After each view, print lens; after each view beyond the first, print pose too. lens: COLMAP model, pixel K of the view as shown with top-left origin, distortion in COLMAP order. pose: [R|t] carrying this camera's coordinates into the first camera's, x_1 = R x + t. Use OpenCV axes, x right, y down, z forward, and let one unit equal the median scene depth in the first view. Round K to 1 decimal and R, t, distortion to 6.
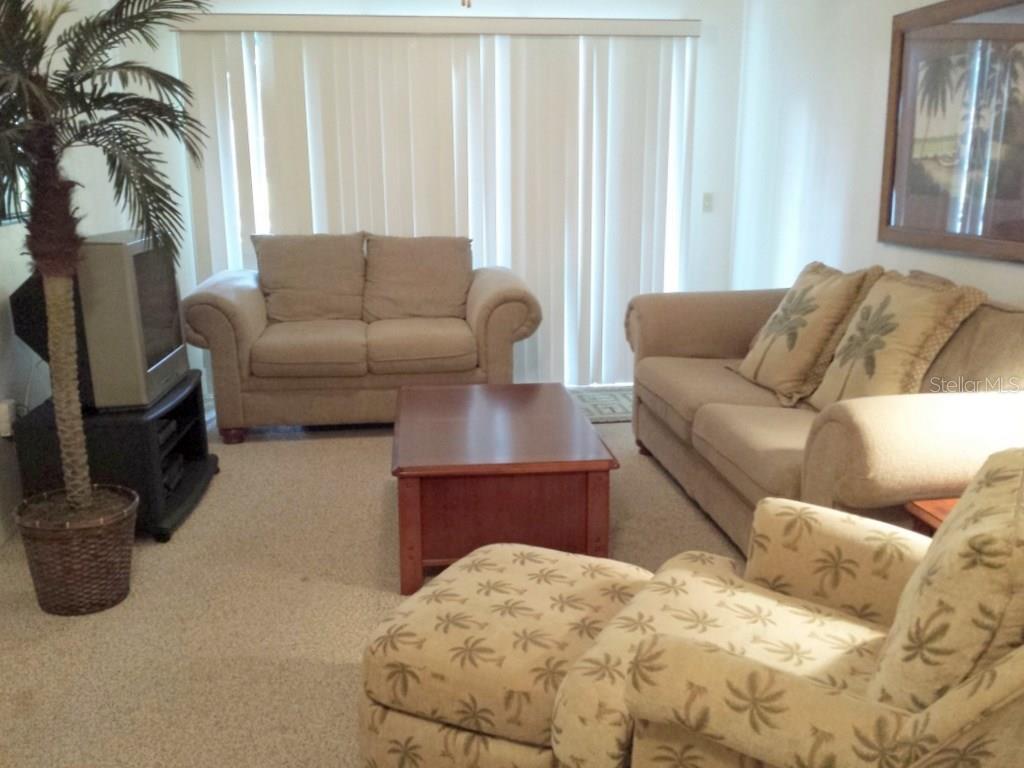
lens RADIAL K [[939.5, 0, 512.0], [0, 939.5, 384.0], [0, 0, 1]] dist [0.104920, -0.248947]
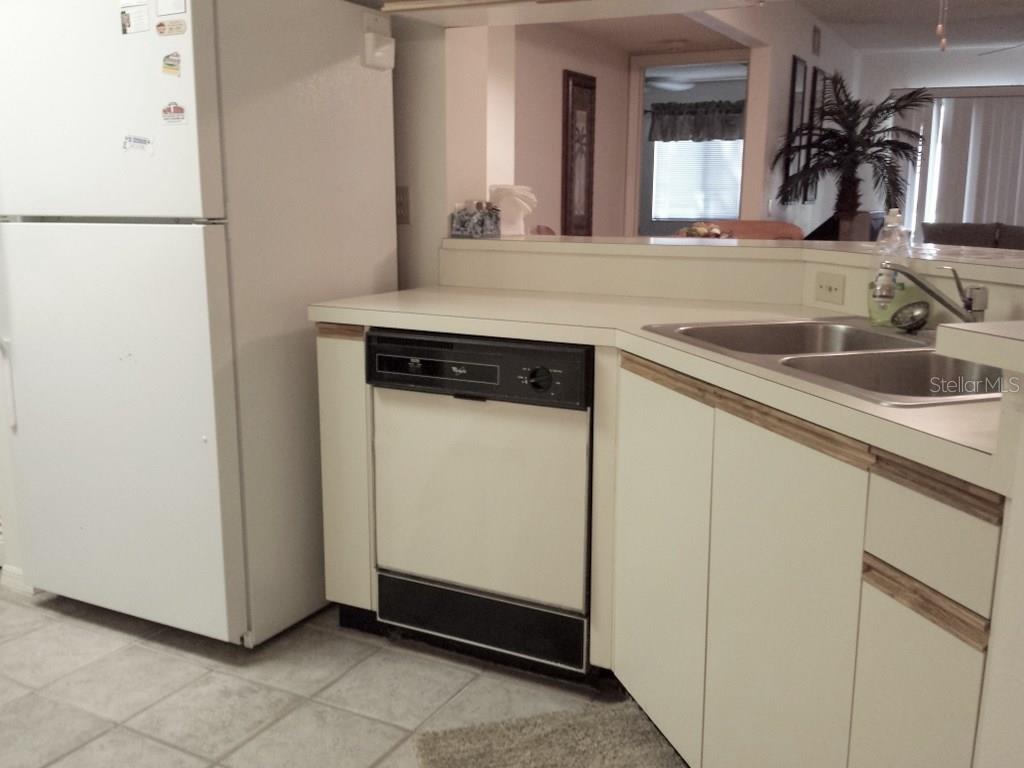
lens RADIAL K [[970.5, 0, 512.0], [0, 970.5, 384.0], [0, 0, 1]] dist [-0.003601, -0.022691]
pose [[0.811526, 0.121492, -0.571547, 0.235195], [-0.142830, 0.989718, 0.007581, 0.356339], [0.566591, 0.075482, 0.820534, -1.274221]]
